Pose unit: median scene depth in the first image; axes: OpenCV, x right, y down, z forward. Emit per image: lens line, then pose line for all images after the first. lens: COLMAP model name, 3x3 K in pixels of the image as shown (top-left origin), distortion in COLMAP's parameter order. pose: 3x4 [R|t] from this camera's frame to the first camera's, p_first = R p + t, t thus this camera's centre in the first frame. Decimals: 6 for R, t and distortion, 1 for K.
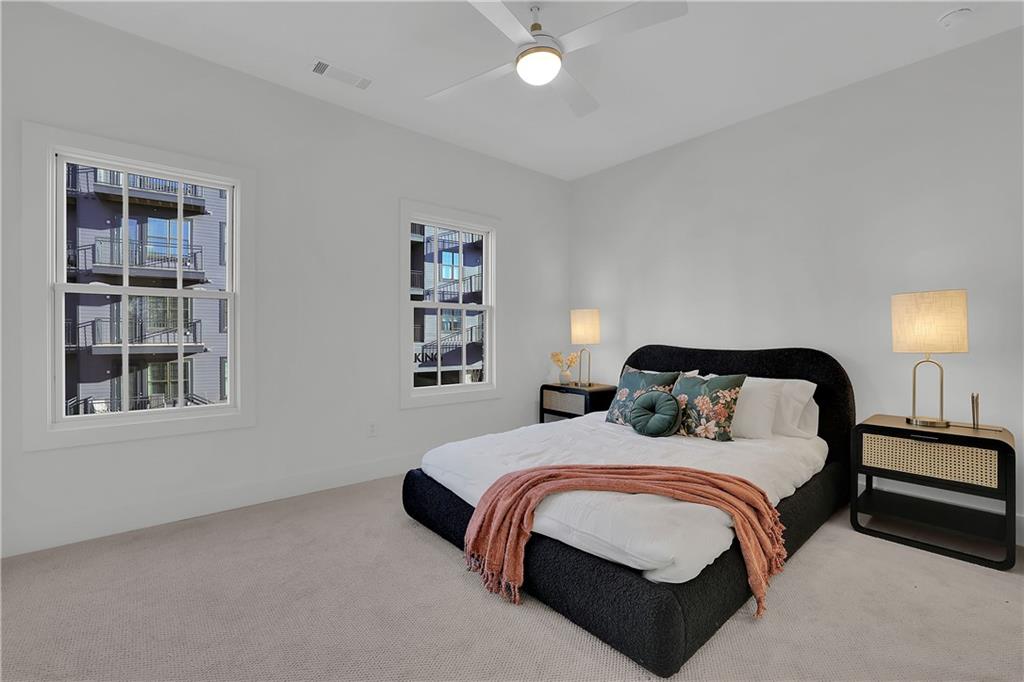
lens RADIAL K [[441.5, 0, 512.0], [0, 441.5, 341.0], [0, 0, 1]] dist [-0.001673, 0.000120]
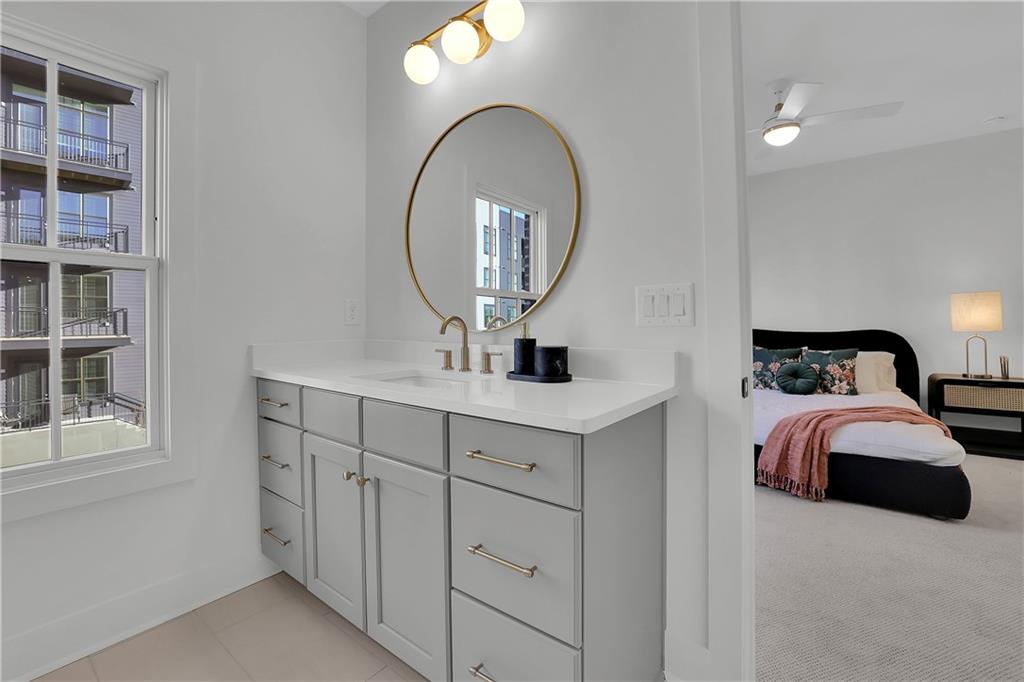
lens RADIAL K [[442.2, 0, 511.6], [0, 442.2, 320.2], [0, 0, 1]] dist [0.003233, 0.000221]
pose [[0.978817, -0.006433, 0.204635, -0.848523], [0.010503, 0.999768, -0.018810, -0.000188], [-0.204466, 0.020560, 0.978658, -0.172239]]
